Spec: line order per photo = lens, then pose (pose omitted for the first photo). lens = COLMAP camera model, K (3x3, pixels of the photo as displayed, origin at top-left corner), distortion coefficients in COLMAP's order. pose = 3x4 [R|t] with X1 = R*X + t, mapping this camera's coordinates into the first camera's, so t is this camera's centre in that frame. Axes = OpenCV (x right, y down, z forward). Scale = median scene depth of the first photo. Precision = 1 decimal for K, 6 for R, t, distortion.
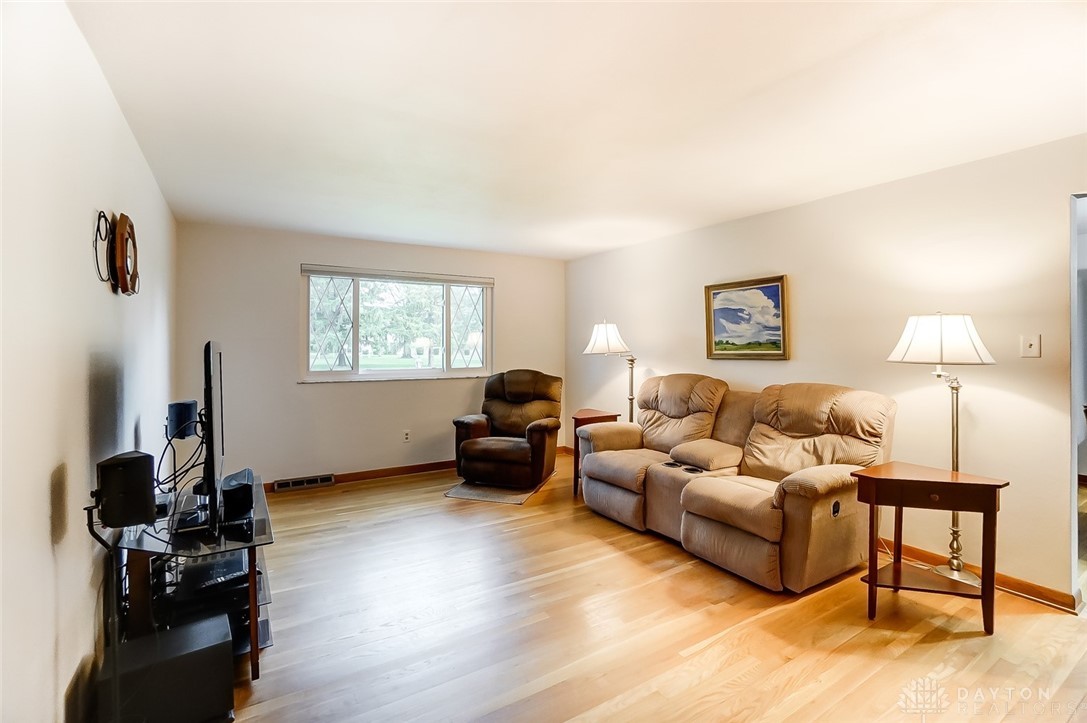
lens RADIAL K [[487.1, 0, 537.6], [0, 487.1, 346.8], [0, 0, 1]] dist [-0.056657, 0.015972]
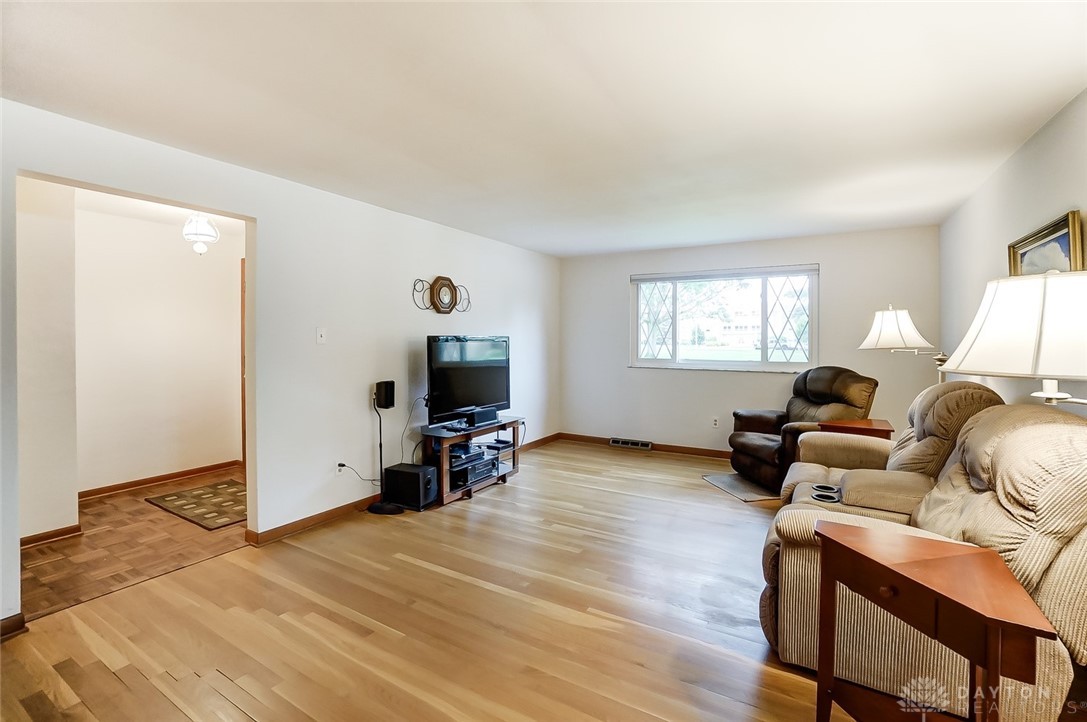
lens RADIAL K [[487.1, 0, 536.9], [0, 487.1, 357.8], [0, 0, 1]] dist [-0.056657, 0.015972]
pose [[0.465431, 0.033485, -0.884450, 0.543807], [-0.000772, 0.999299, 0.037427, -0.000392], [0.885084, -0.016737, 0.465131, 0.158280]]
